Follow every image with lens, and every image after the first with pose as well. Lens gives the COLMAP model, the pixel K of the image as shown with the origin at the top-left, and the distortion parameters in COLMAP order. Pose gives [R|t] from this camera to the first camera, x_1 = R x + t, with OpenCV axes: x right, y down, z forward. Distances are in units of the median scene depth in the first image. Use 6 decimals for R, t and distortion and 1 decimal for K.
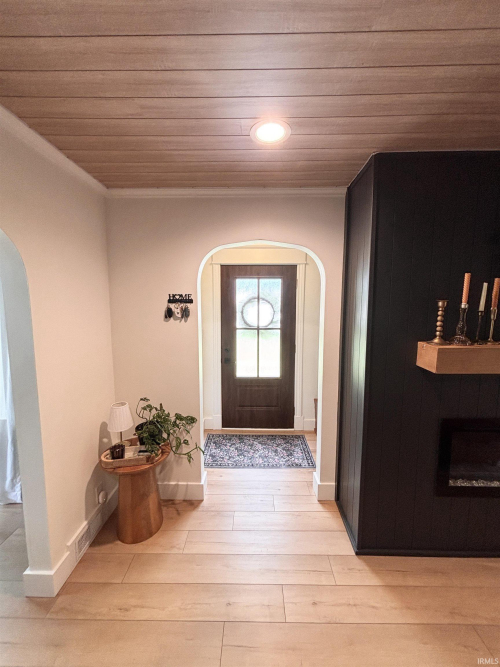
lens RADIAL K [[268.9, 0, 252.1], [0, 268.9, 334.2], [0, 0, 1]] dist [-0.000387, 0.000675]
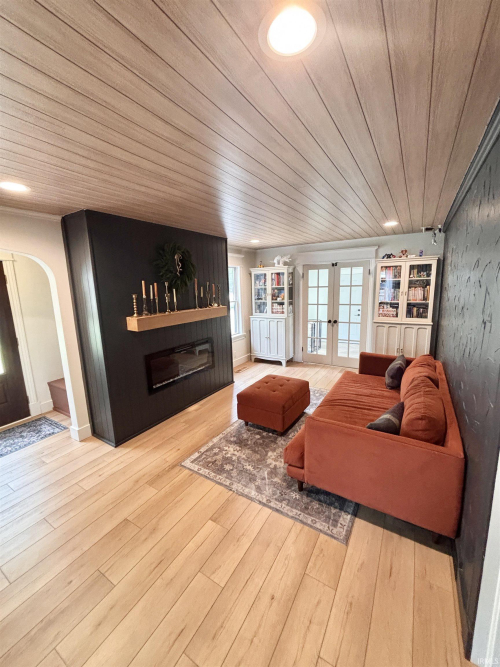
lens RADIAL K [[268.9, 0, 248.0], [0, 268.9, 335.1], [0, 0, 1]] dist [-0.000387, 0.000675]
pose [[0.525840, -0.169583, 0.833507, -0.481268], [0.122355, 0.984813, 0.123177, 0.023166], [-0.841737, 0.037212, 0.538604, -0.660319]]
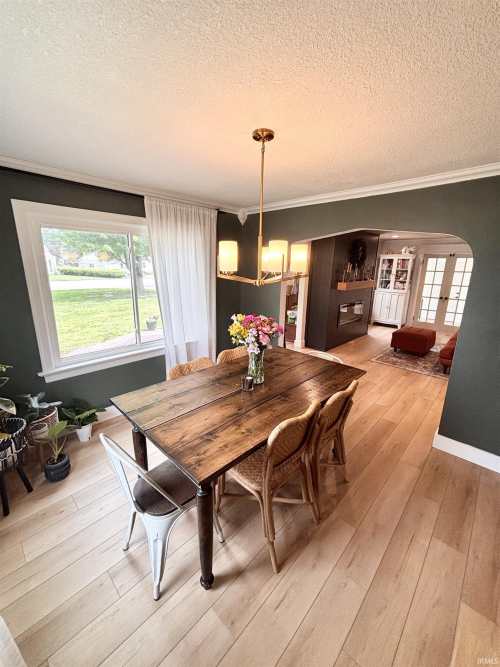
lens RADIAL K [[268.9, 0, 255.6], [0, 268.9, 331.3], [0, 0, 1]] dist [-0.000387, 0.000675]
pose [[0.675903, -0.153896, 0.720743, -2.482718], [0.056655, 0.985911, 0.157385, 0.062021], [-0.734809, -0.065543, 0.675100, -0.508632]]
